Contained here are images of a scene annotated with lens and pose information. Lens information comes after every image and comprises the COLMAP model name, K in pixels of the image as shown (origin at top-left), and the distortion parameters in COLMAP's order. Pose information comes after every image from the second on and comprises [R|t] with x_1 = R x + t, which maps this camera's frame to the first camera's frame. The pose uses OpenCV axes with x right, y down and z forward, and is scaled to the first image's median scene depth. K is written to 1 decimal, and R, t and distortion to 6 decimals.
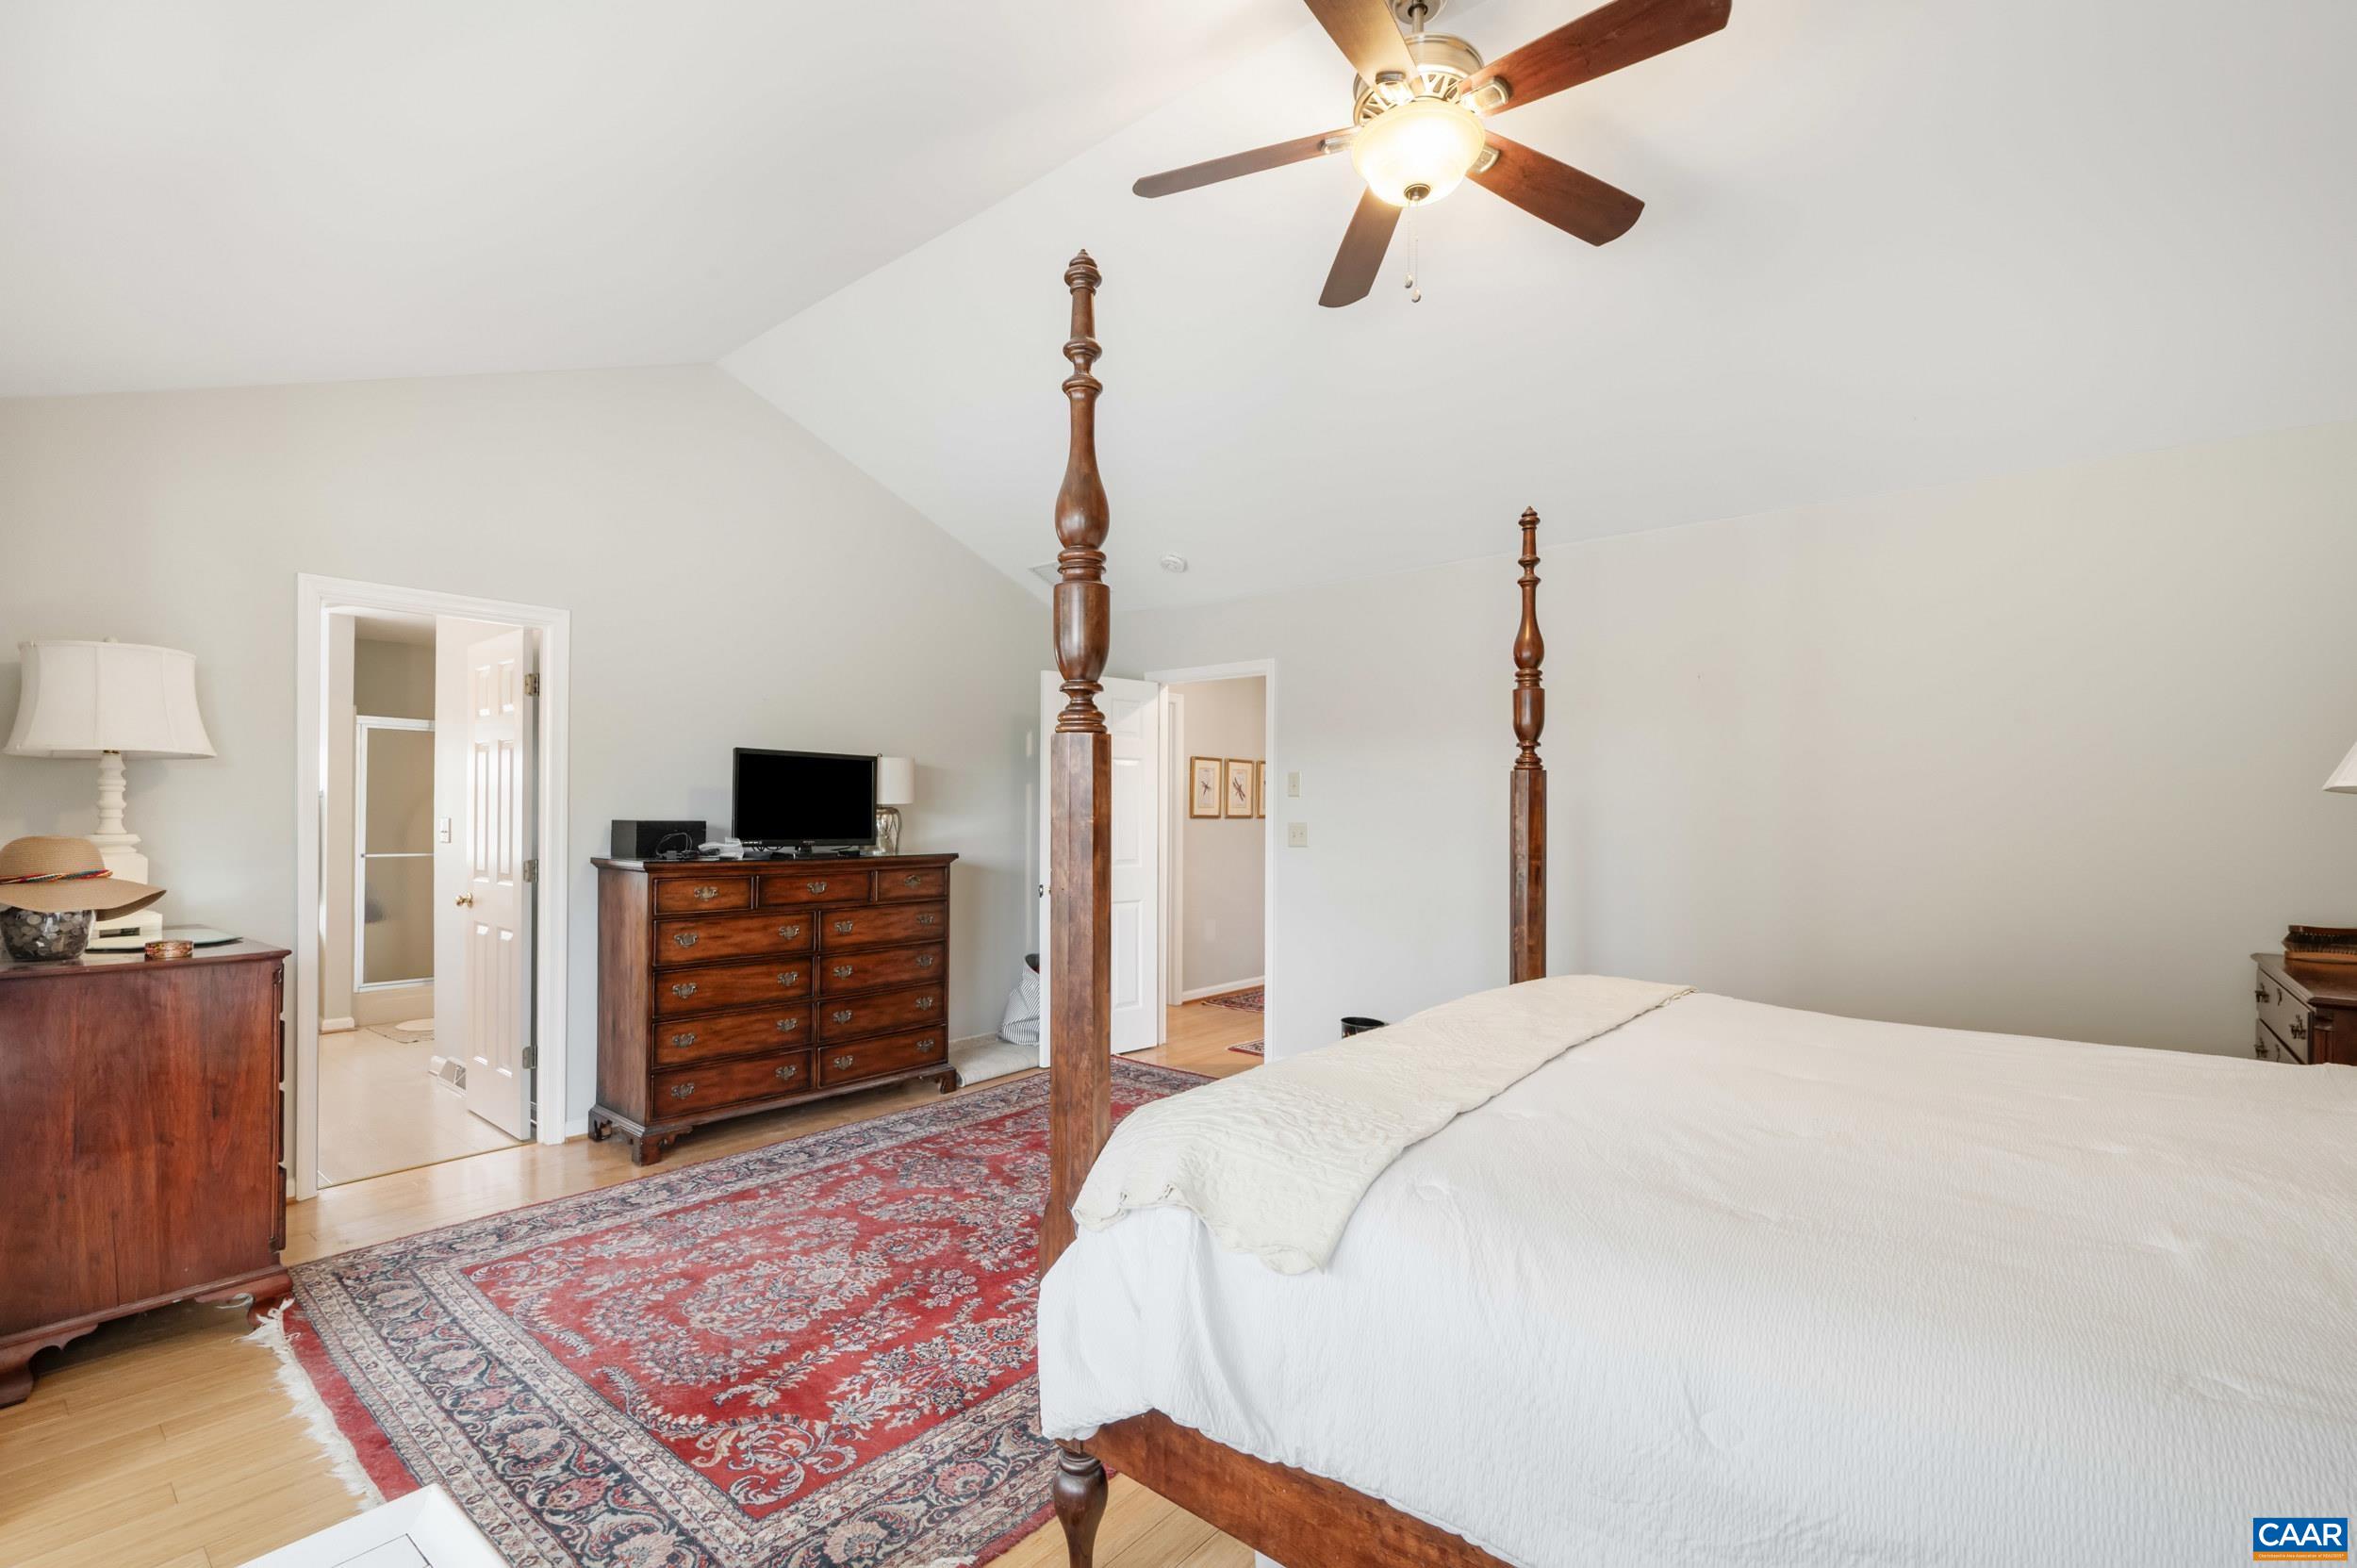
lens RADIAL K [[1055.2, 0, 1180.4], [0, 1055.2, 798.1], [0, 0, 1]] dist [-0.000242, -0.000396]
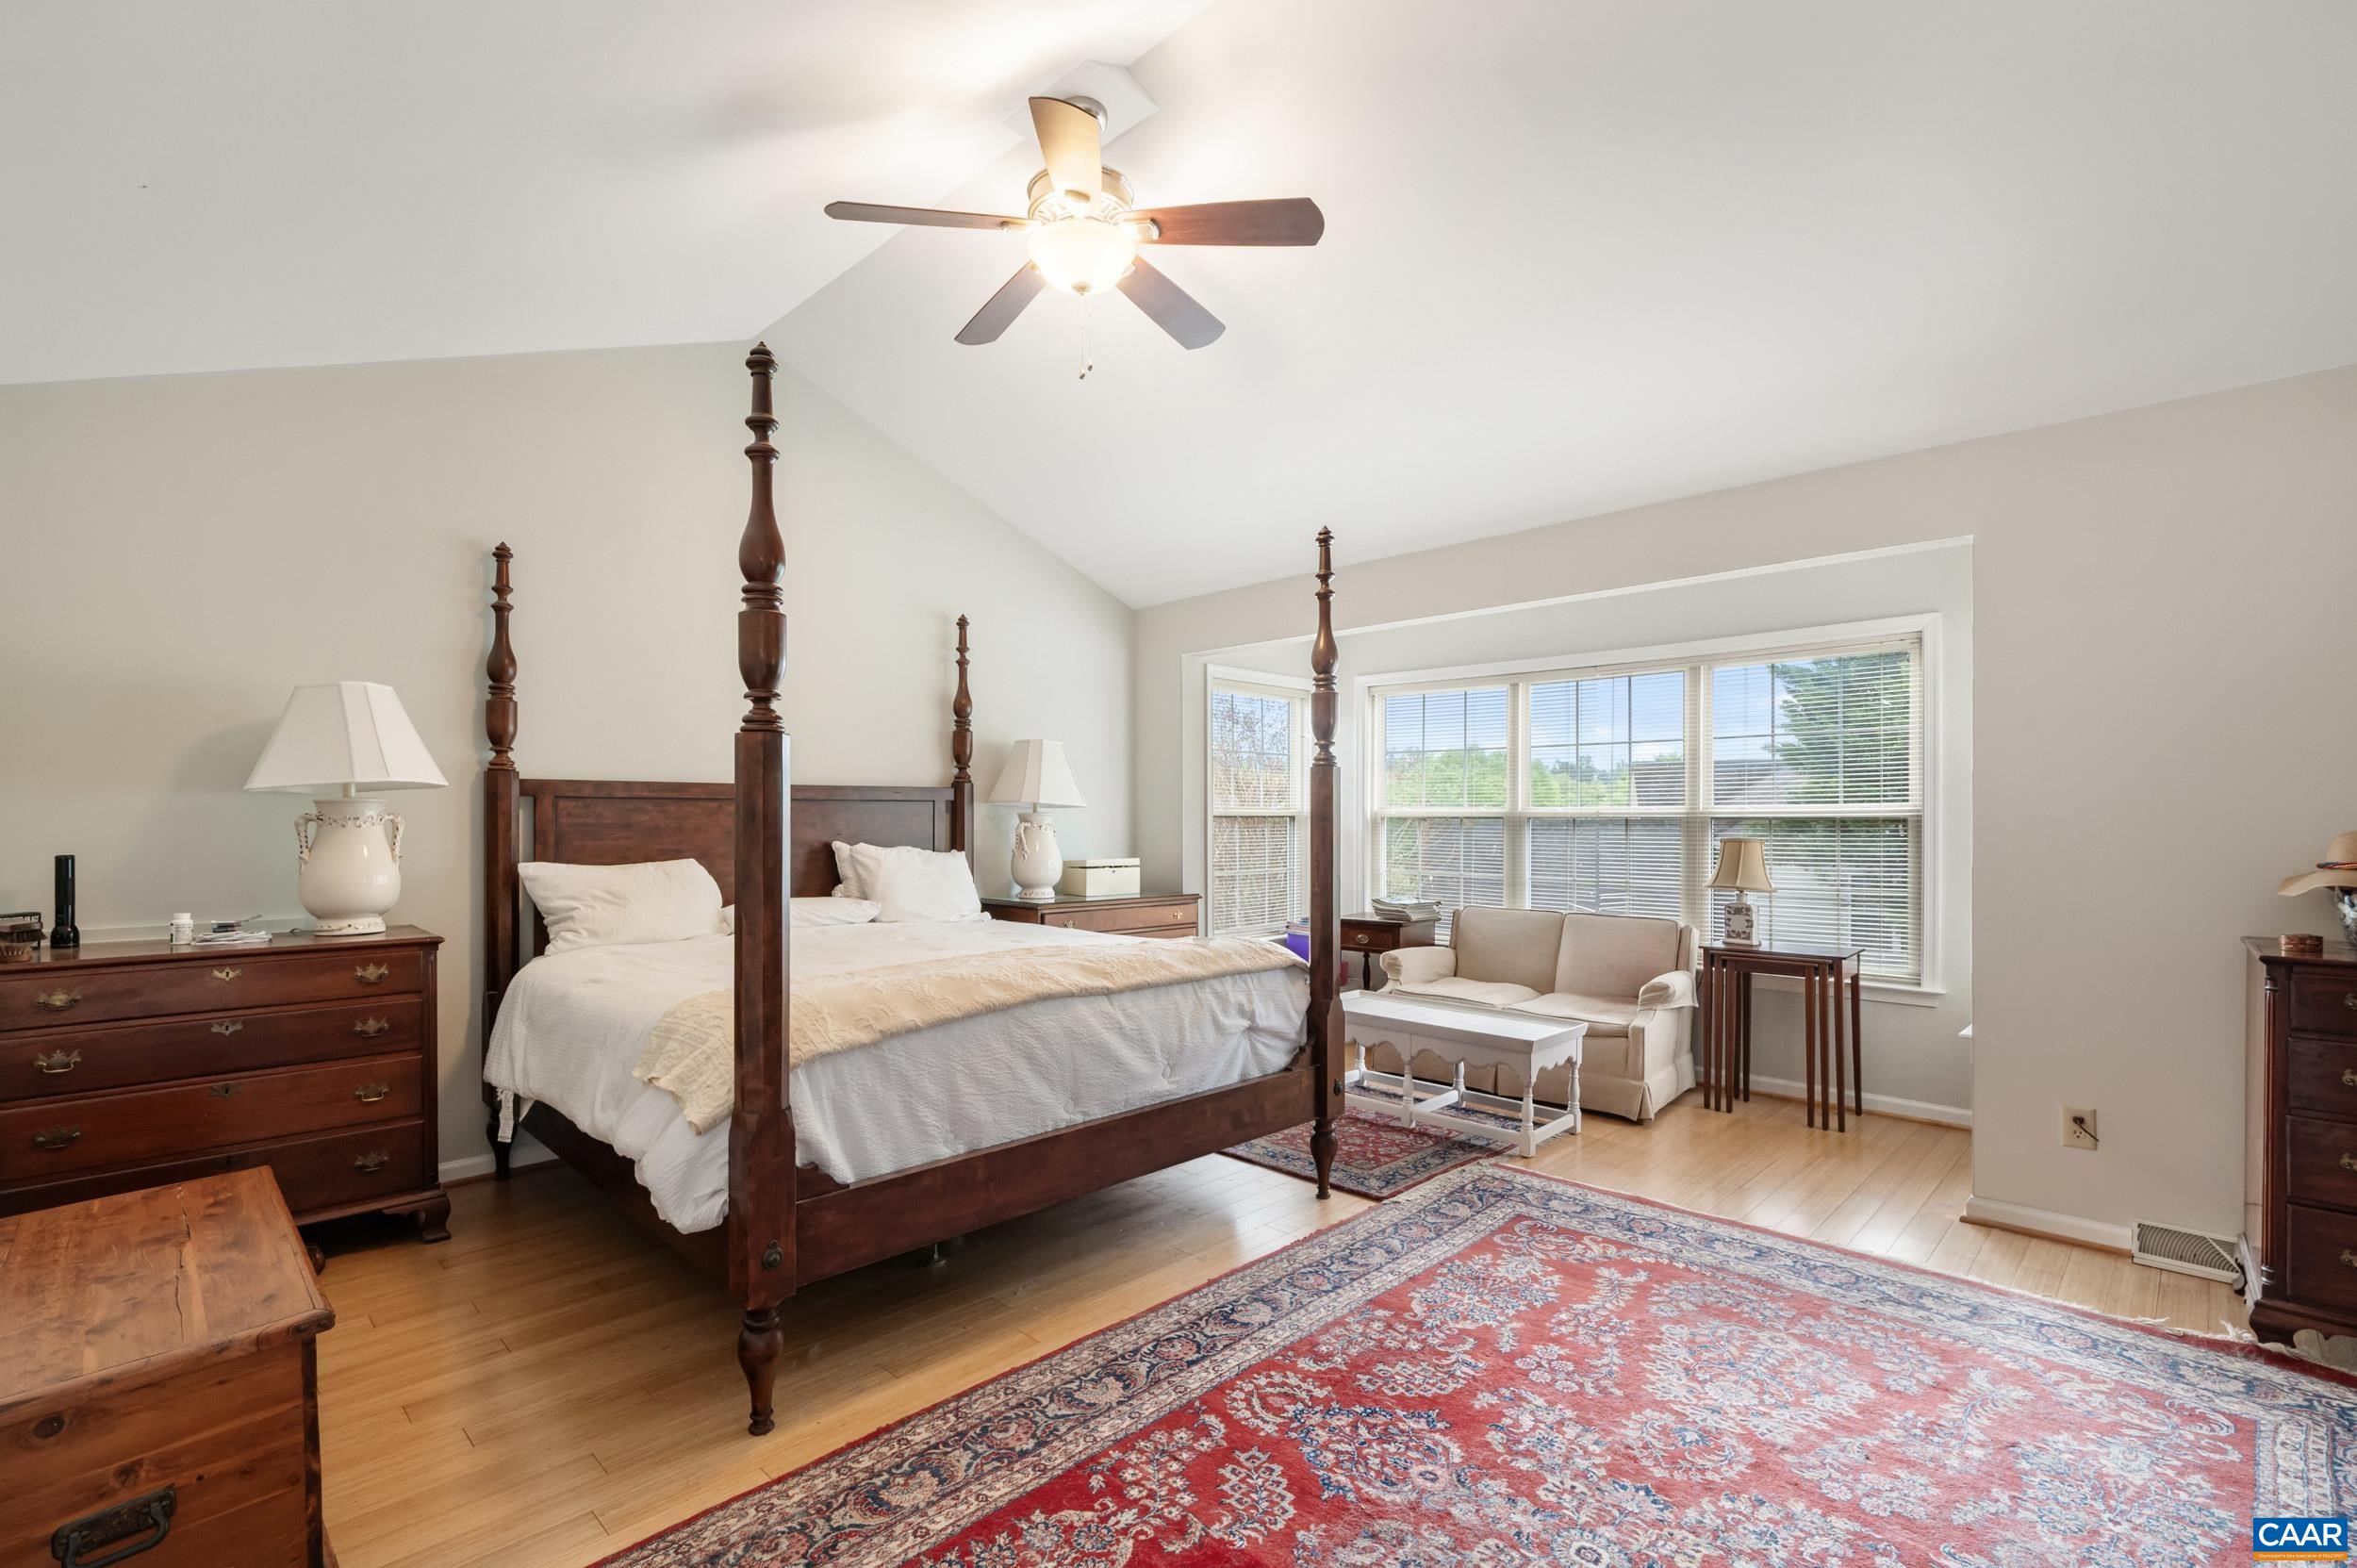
lens RADIAL K [[1055.2, 0, 1173.8], [0, 1055.2, 802.3], [0, 0, 1]] dist [-0.000242, -0.000396]
pose [[-0.996383, -0.001882, 0.084951, 0.011671], [-0.003759, 0.999752, -0.021944, 0.035314], [-0.084889, -0.022184, -0.996143, 1.974164]]
